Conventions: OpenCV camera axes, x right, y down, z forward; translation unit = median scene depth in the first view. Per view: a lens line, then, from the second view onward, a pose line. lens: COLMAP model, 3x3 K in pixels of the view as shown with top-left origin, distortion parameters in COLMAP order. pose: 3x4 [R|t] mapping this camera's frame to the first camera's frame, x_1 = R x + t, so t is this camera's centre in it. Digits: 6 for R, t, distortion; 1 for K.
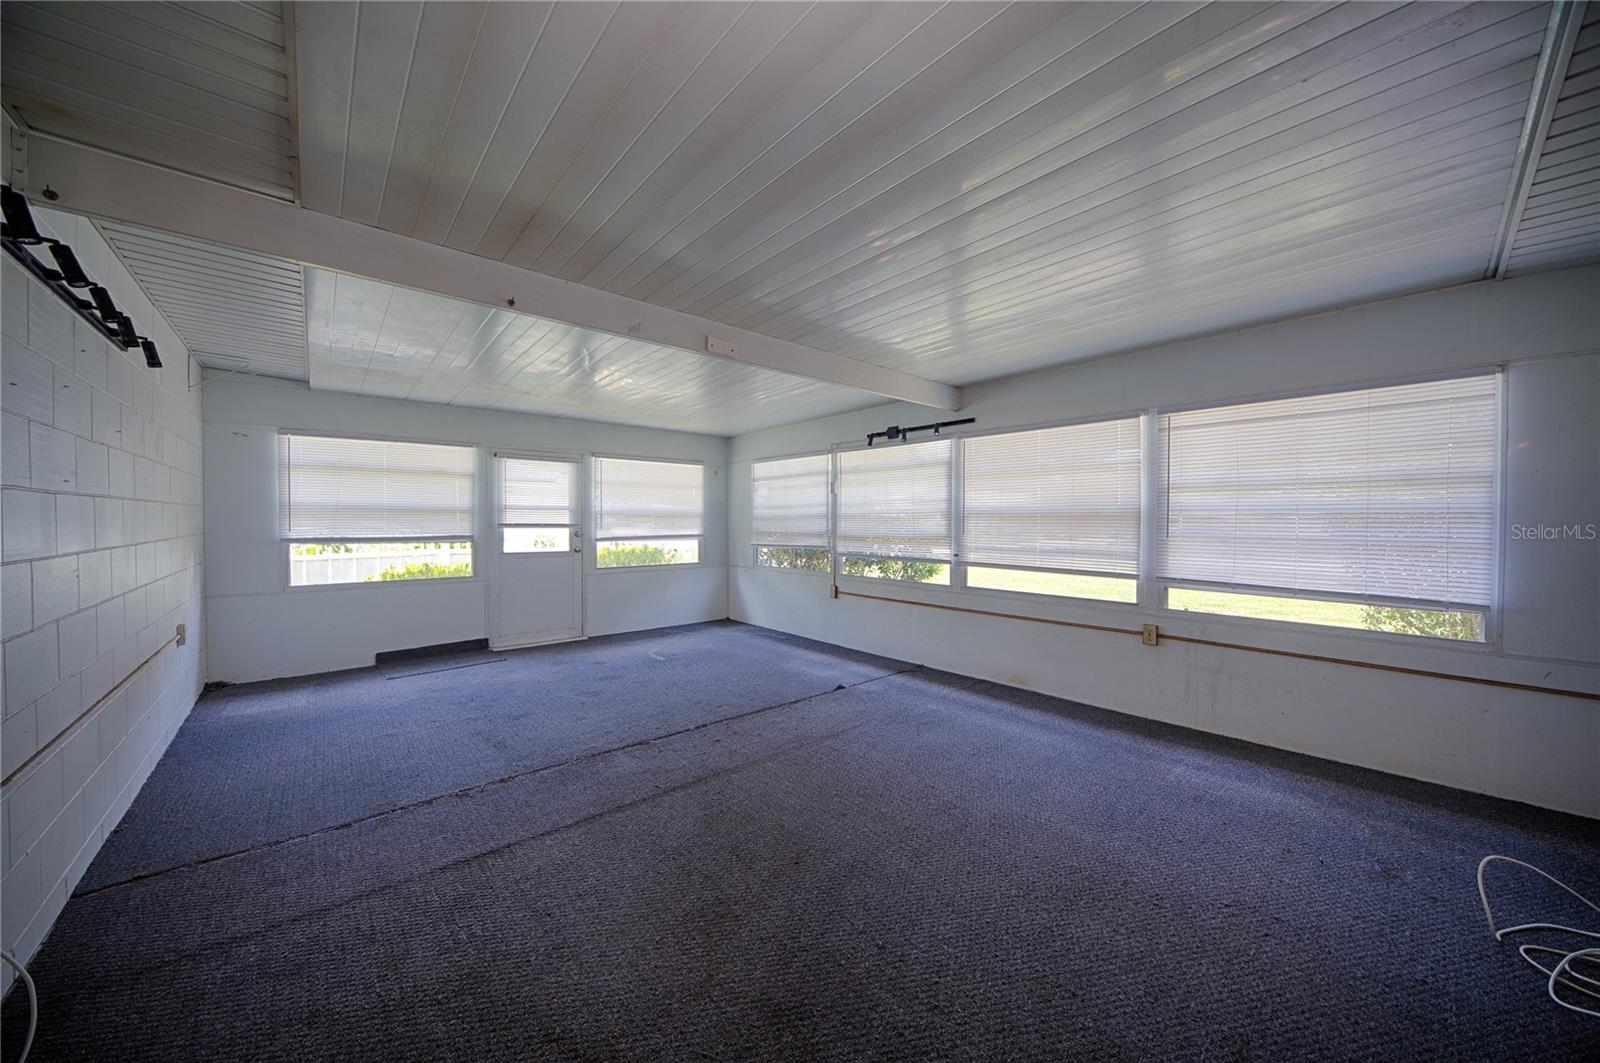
lens RADIAL K [[558.5, 0, 804.6], [0, 558.5, 527.4], [0, 0, 1]] dist [-0.012243, 0.001019]
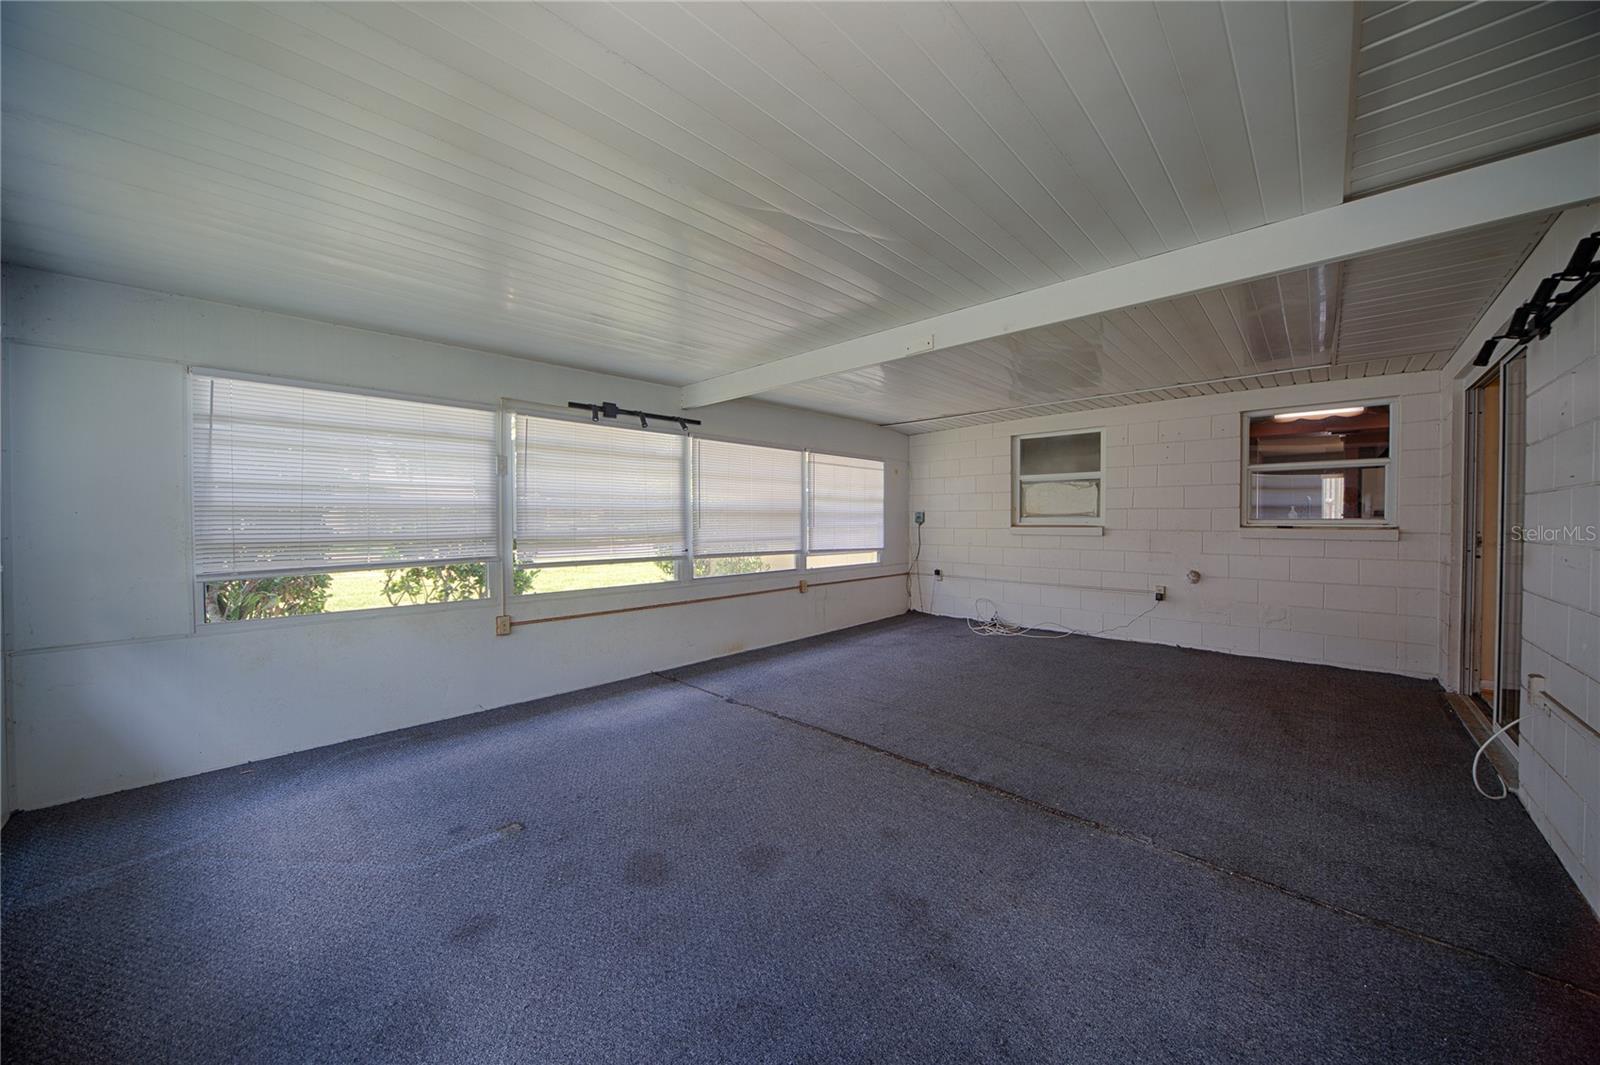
lens RADIAL K [[558.5, 0, 806.2], [0, 558.5, 530.9], [0, 0, 1]] dist [-0.012243, 0.001019]
pose [[-0.096673, -0.023195, 0.995046, -0.830965], [0.014581, 0.999588, 0.024717, -0.008697], [-0.995209, 0.016898, -0.096295, 0.947468]]
